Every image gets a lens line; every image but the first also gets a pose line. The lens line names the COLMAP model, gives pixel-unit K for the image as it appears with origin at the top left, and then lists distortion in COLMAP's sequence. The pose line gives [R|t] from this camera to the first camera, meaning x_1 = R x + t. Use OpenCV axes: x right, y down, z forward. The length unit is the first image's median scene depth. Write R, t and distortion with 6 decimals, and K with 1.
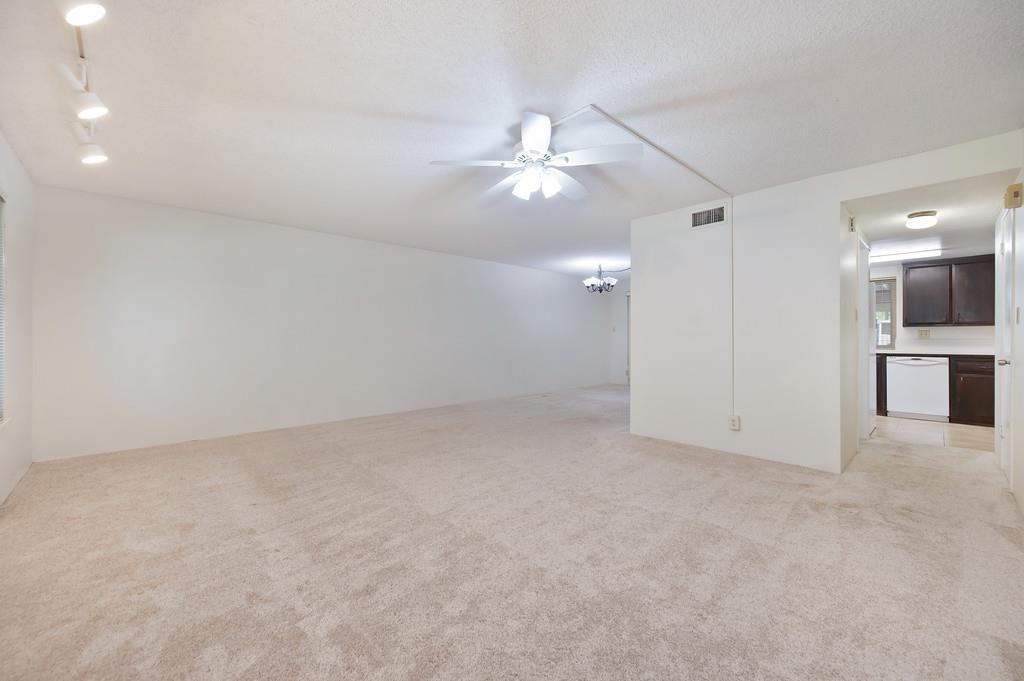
lens RADIAL K [[406.5, 0, 511.6], [0, 406.5, 340.0], [0, 0, 1]] dist [-0.000256, -0.000180]
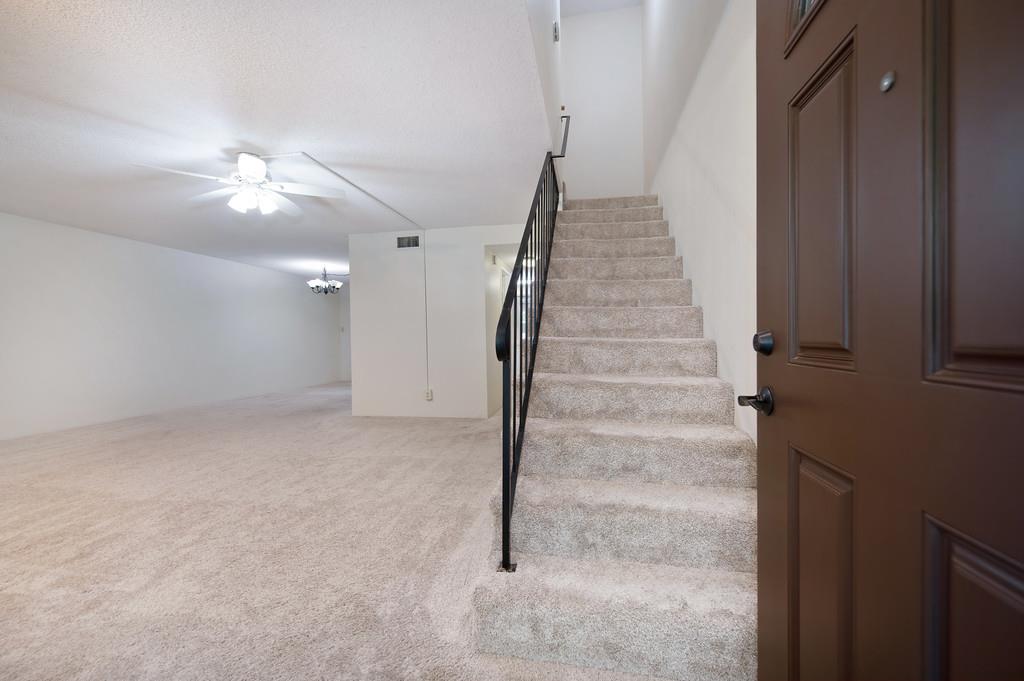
lens RADIAL K [[406.5, 0, 519.3], [0, 406.5, 343.5], [0, 0, 1]] dist [-0.000256, -0.000180]
pose [[0.802309, -0.020218, 0.596567, -0.031818], [0.018487, 0.999788, 0.009021, 0.032651], [-0.596623, 0.003791, 0.802513, -0.410884]]
